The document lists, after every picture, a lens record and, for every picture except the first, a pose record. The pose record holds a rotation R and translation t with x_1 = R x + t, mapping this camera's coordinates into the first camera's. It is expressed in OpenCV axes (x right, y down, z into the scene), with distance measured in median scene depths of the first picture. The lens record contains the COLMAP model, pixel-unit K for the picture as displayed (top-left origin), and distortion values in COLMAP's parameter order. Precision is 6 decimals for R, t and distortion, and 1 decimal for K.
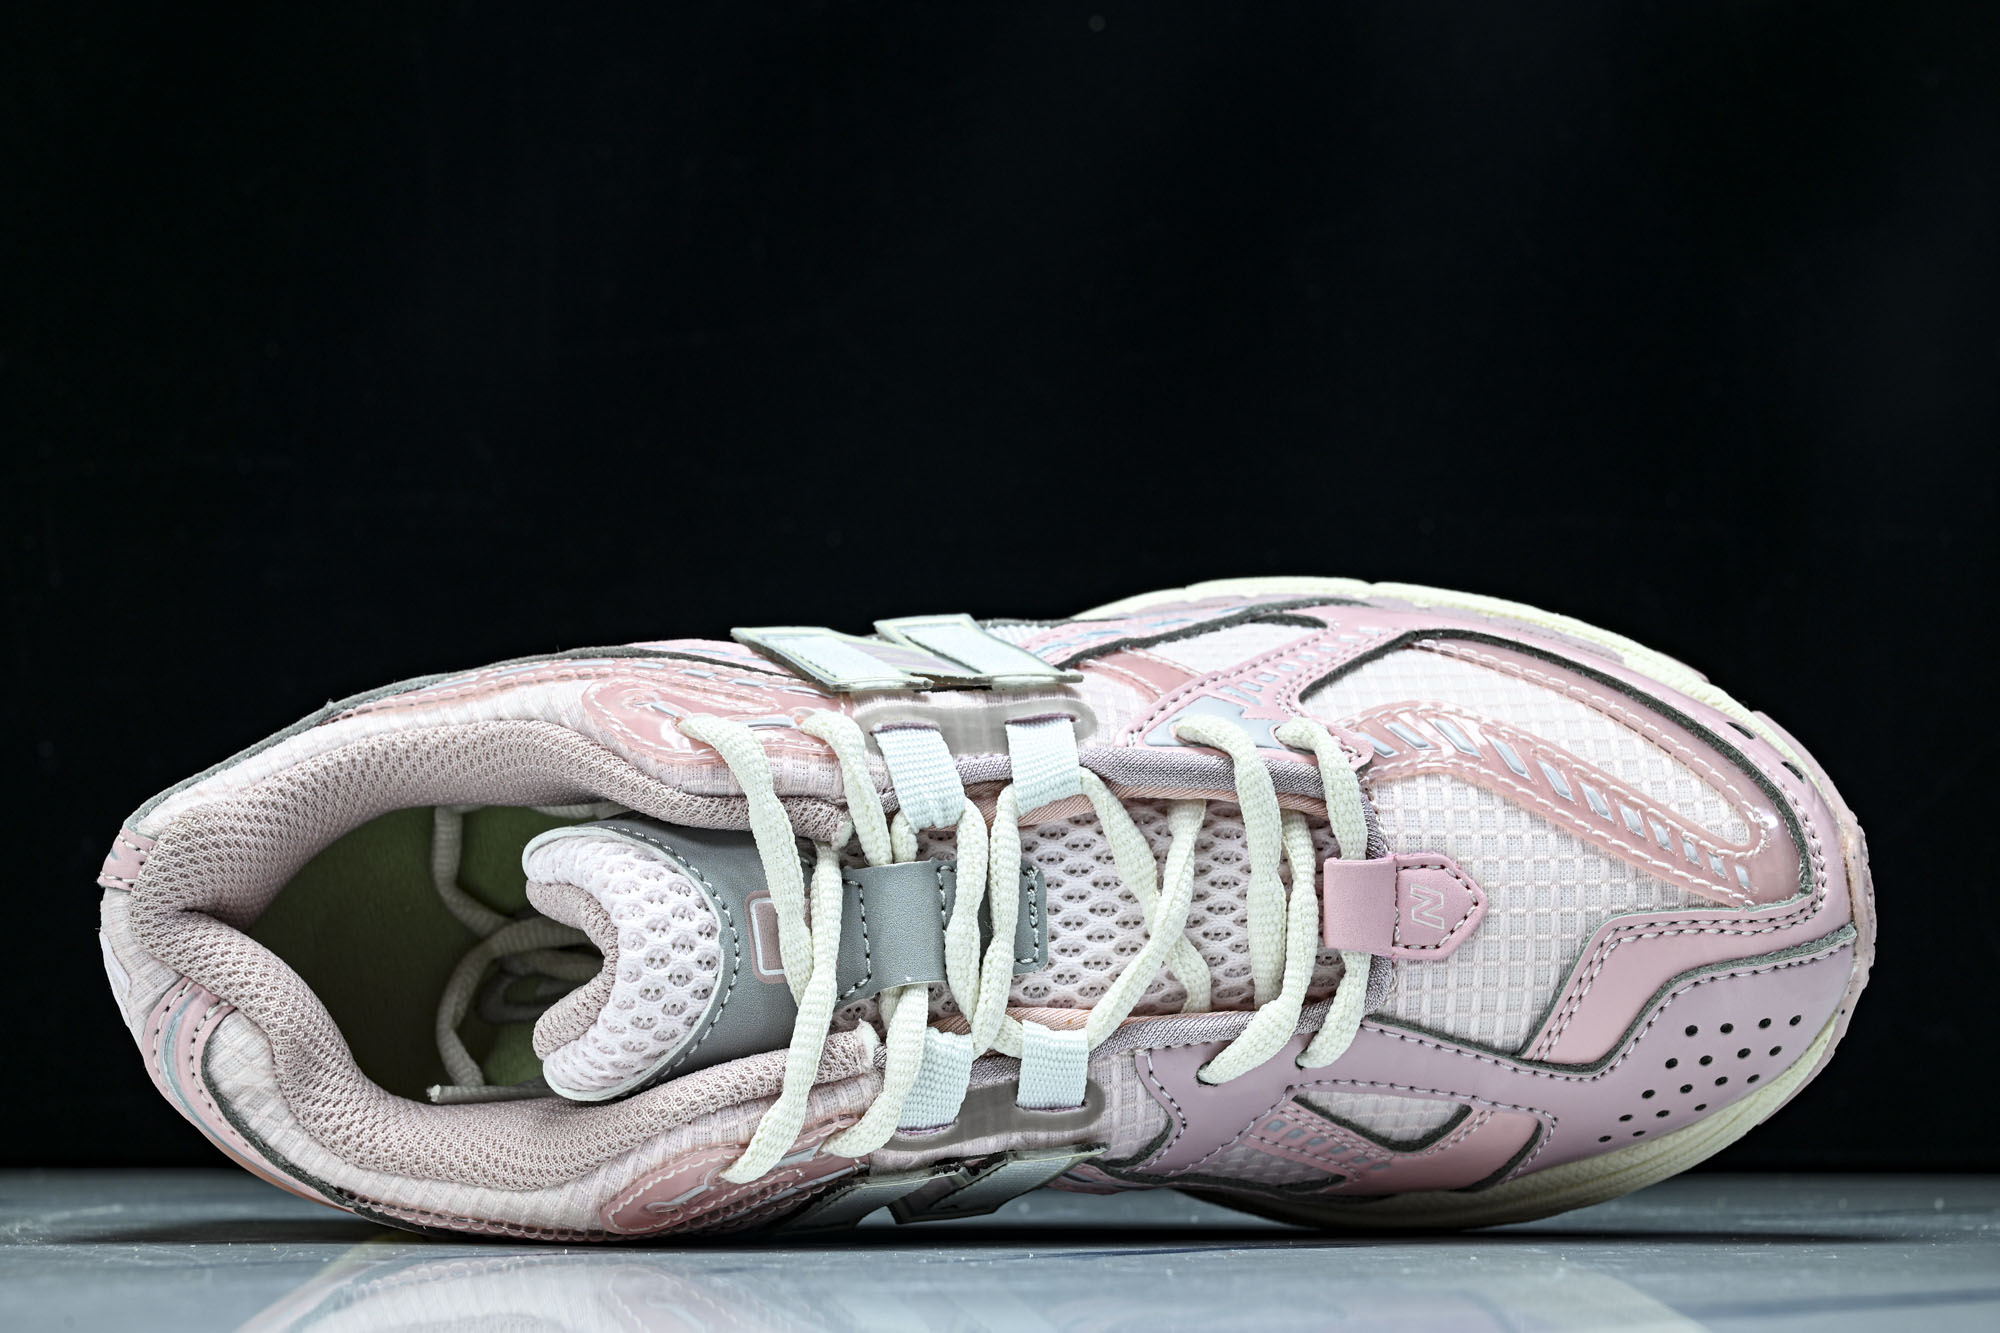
lens RADIAL K [[3570.7, 0, 1000.0], [0, 3570.7, 666.5], [0, 0, 1]] dist [0.014402, 0.035264]
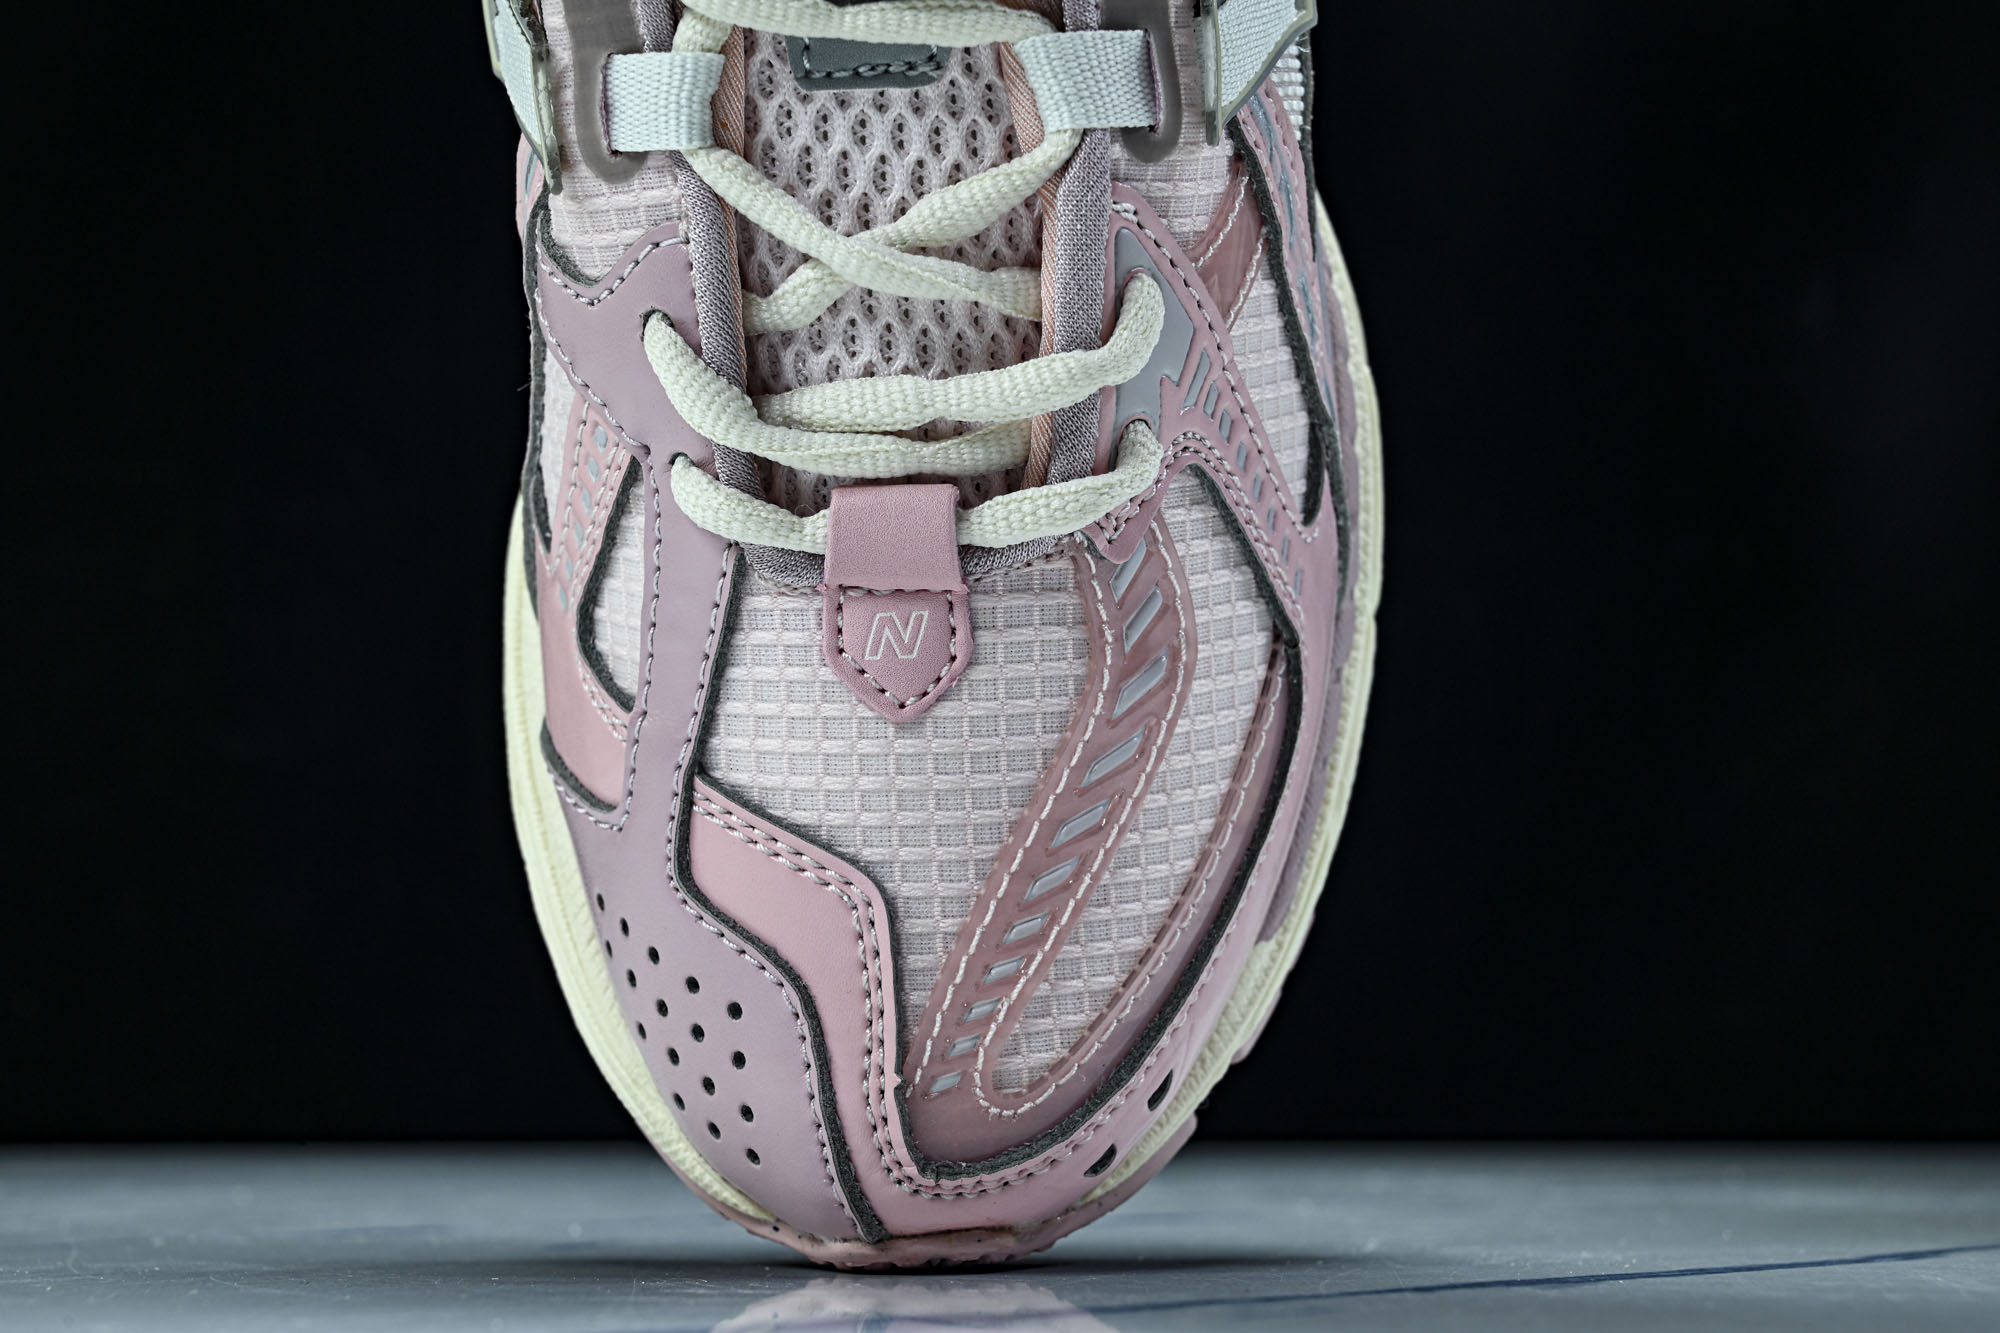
lens RADIAL K [[3427.1, 0, 1000.0], [0, 3427.1, 666.5], [0, 0, 1]] dist [0.006335, -0.006296]
pose [[0.009833, 0.999869, 0.012818, 0.116454], [-0.992049, 0.008146, 0.125591, -0.038820], [0.125470, -0.013952, 0.991999, 0.323915]]
